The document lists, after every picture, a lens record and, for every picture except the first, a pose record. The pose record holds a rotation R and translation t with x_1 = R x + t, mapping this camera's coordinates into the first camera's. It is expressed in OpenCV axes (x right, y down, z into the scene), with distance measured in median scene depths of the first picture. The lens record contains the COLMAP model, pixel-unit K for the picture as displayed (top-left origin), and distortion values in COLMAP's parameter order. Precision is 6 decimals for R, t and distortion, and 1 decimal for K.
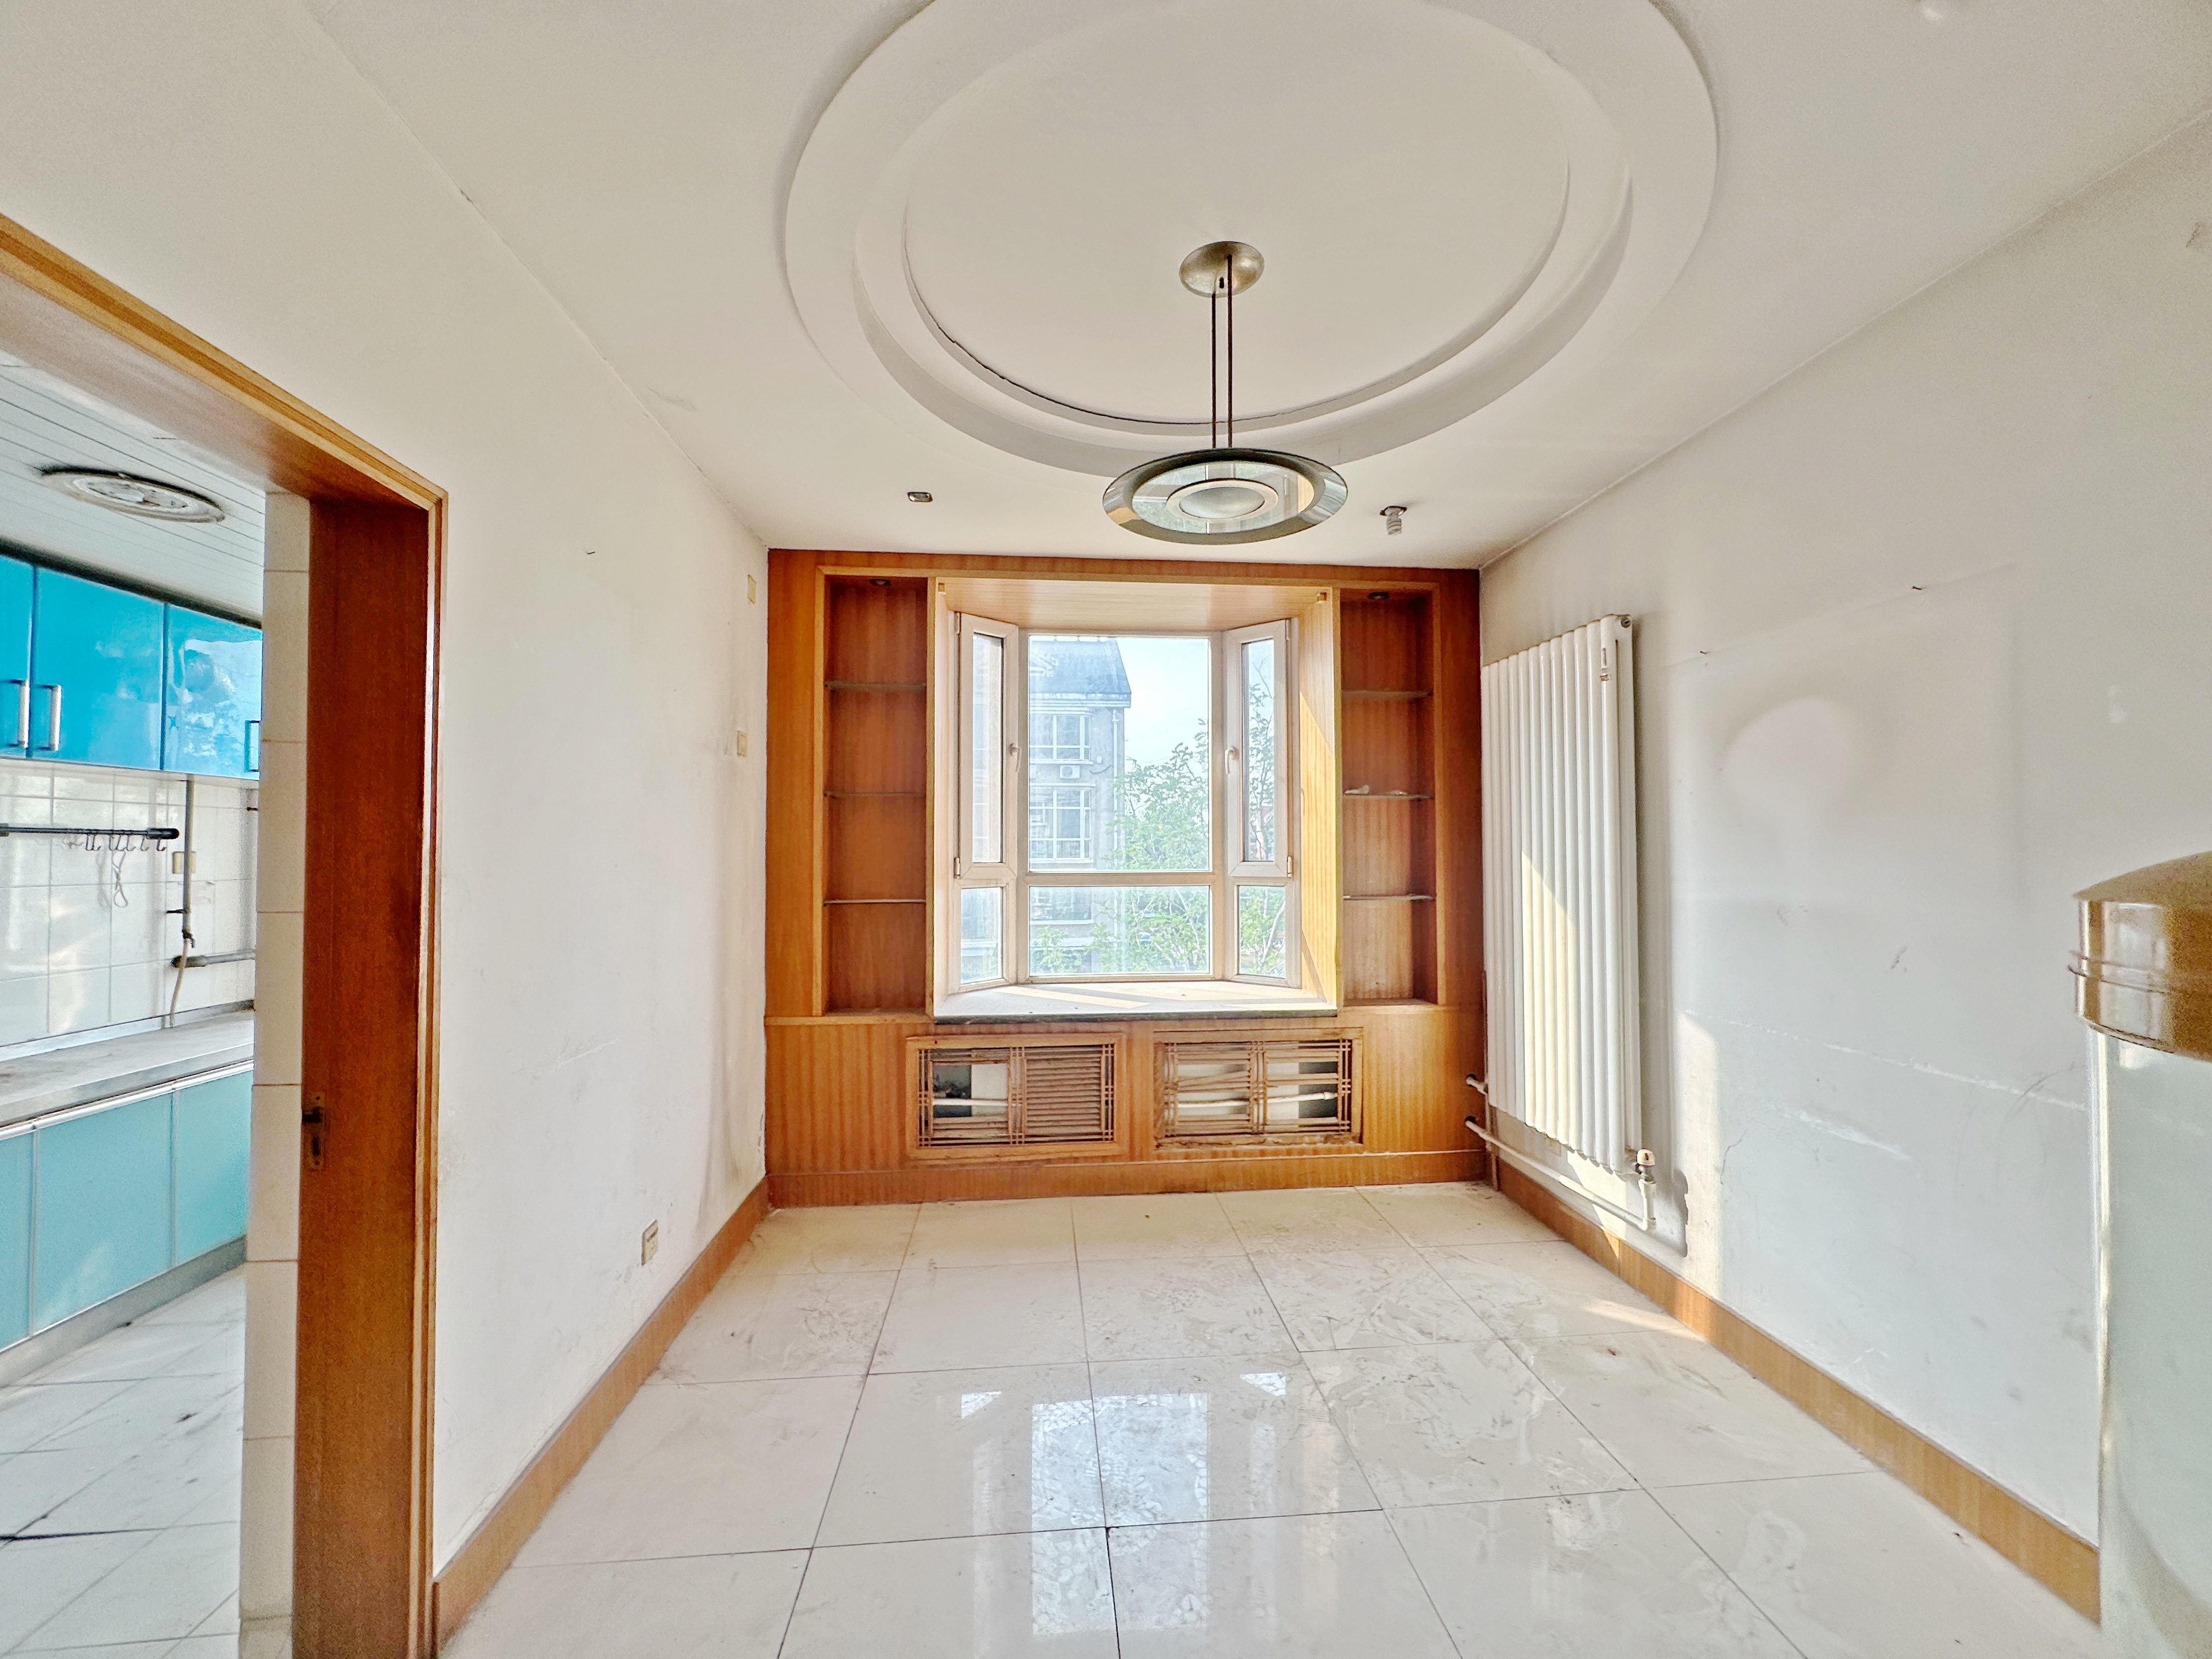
lens RADIAL K [[888.9, 0, 1113.1], [0, 888.9, 823.6], [0, 0, 1]] dist [-0.002870, 0.000025]
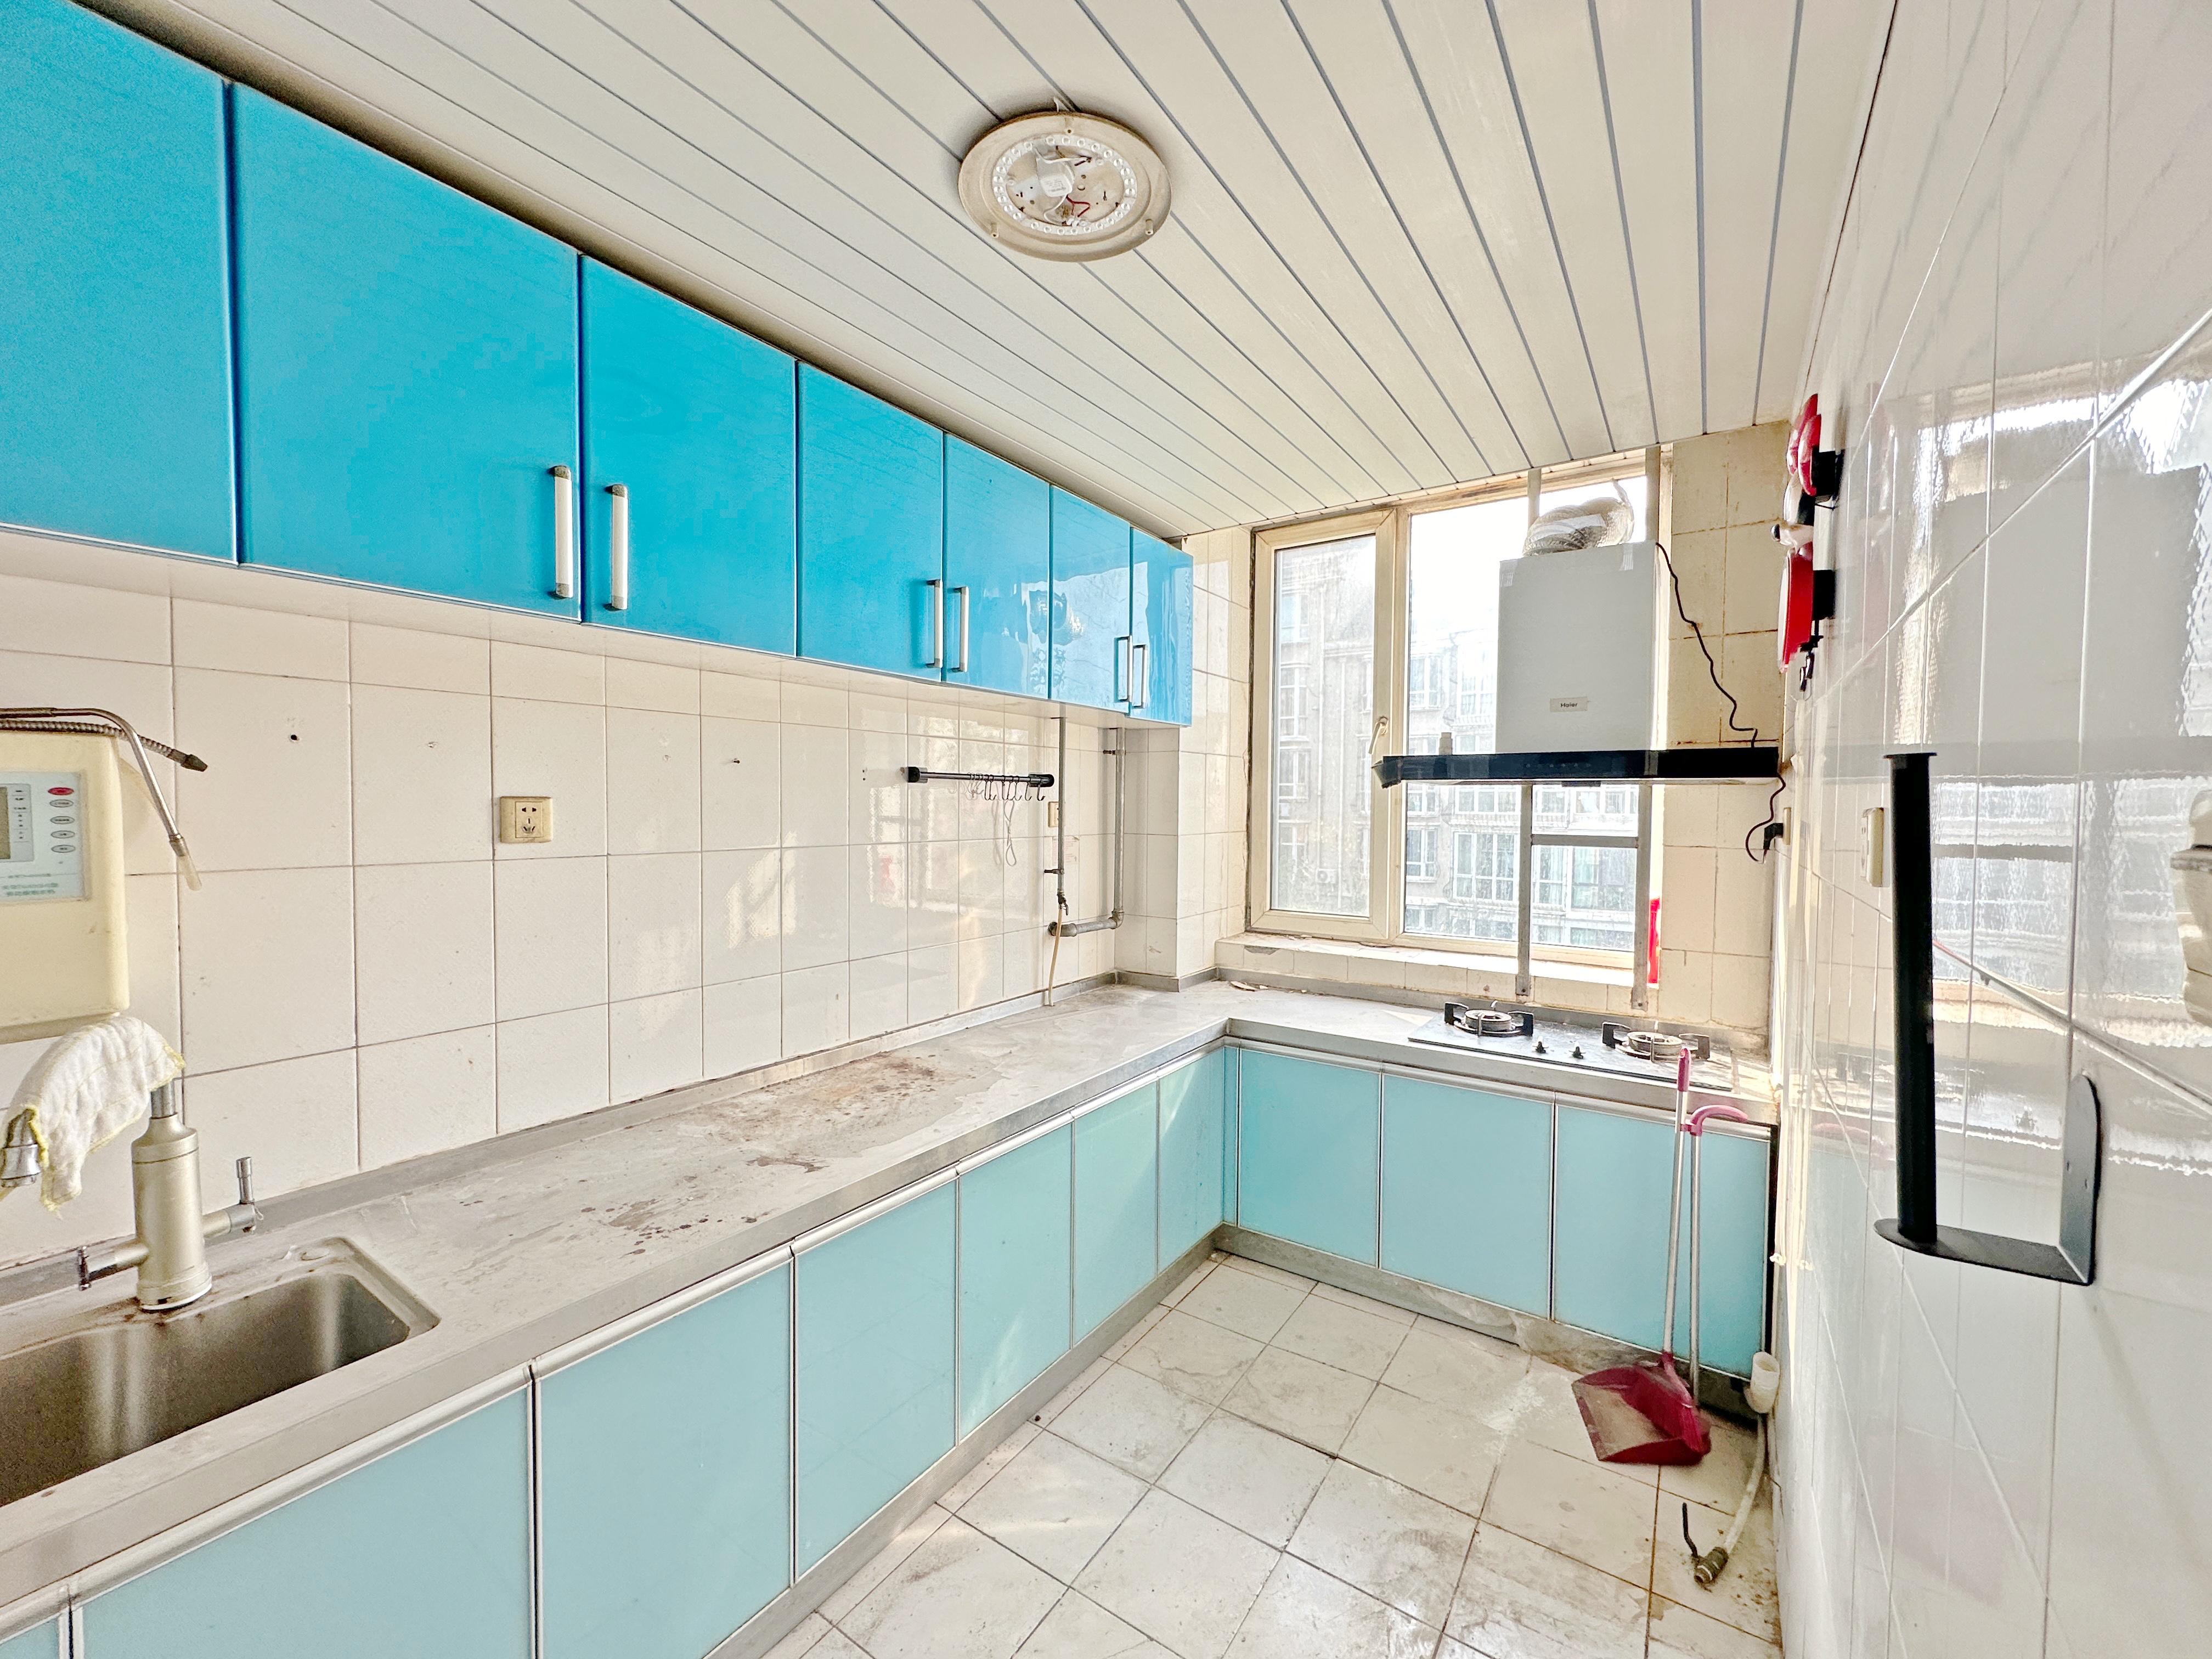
lens RADIAL K [[888.9, 0, 1108.7], [0, 888.9, 823.9], [0, 0, 1]] dist [-0.002870, 0.000025]
pose [[0.775477, 0.029766, -0.630674, -0.477864], [0.004055, 0.998633, 0.052119, 0.008782], [0.631363, -0.042974, 0.774295, 0.373401]]
